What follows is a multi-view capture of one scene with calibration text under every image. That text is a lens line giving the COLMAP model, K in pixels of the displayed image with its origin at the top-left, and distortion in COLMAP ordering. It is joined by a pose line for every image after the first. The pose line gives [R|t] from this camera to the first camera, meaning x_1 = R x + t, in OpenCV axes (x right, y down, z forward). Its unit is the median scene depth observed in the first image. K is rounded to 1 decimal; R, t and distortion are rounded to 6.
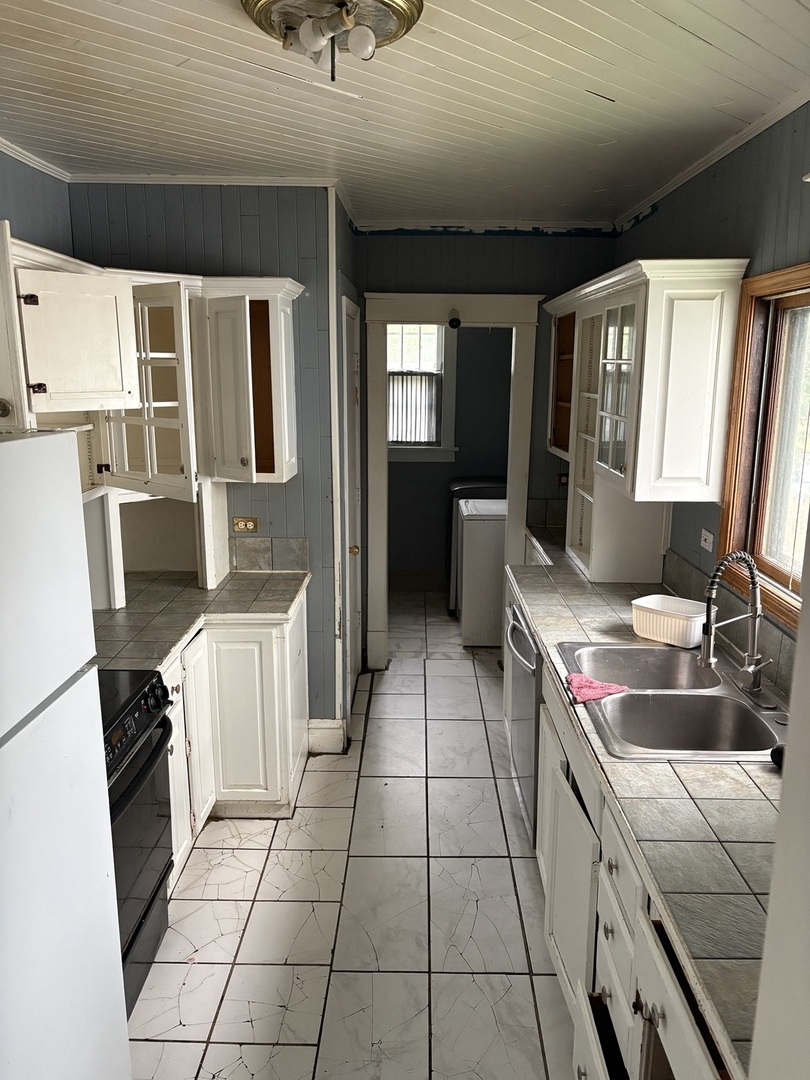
lens RADIAL K [[805.6, 0, 401.2], [0, 805.6, 541.6], [0, 0, 1]] dist [0.040313, -0.054384]
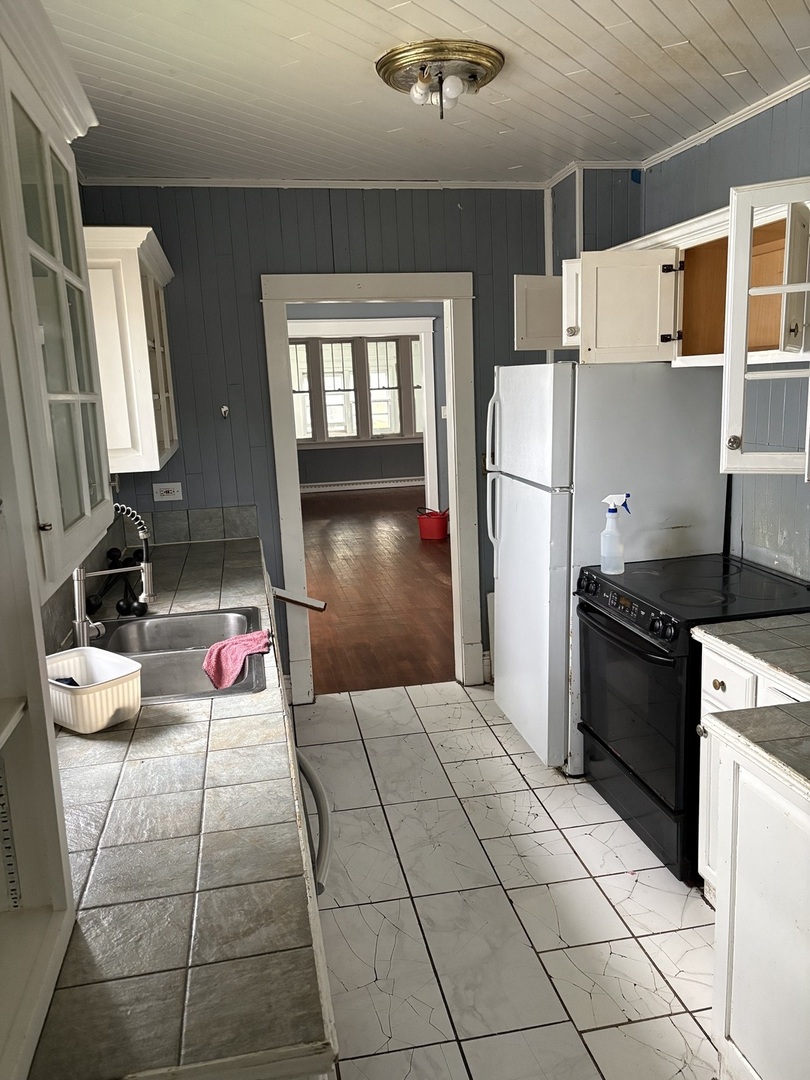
lens RADIAL K [[805.6, 0, 401.2], [0, 805.6, 541.6], [0, 0, 1]] dist [0.040313, -0.054384]
pose [[-0.976602, 0.080235, -0.199528, 0.127580], [-0.005223, 0.918673, 0.394984, -0.179932], [0.214993, 0.386784, -0.896759, 1.018036]]
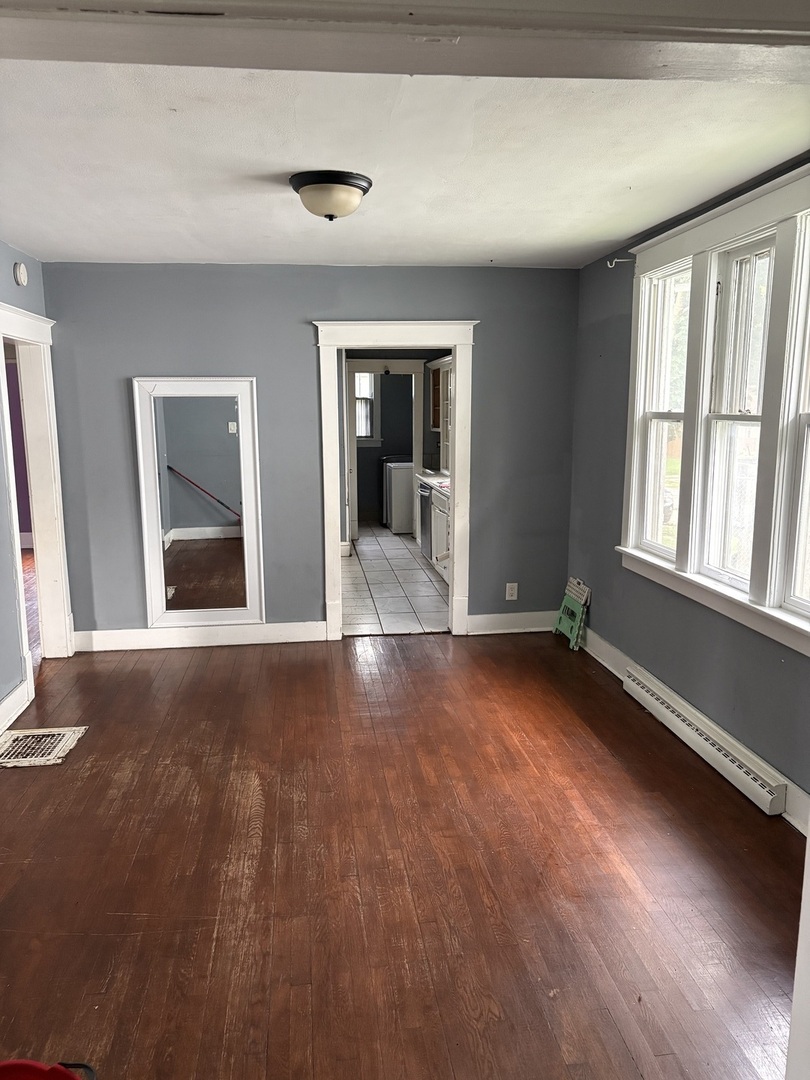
lens RADIAL K [[805.6, 0, 401.2], [0, 805.6, 541.6], [0, 0, 1]] dist [0.040313, -0.054384]
pose [[0.990105, -0.034131, 0.136114, -0.207645], [0.040539, 0.998183, -0.044583, 0.285526], [-0.134345, 0.049660, 0.989690, -1.145543]]
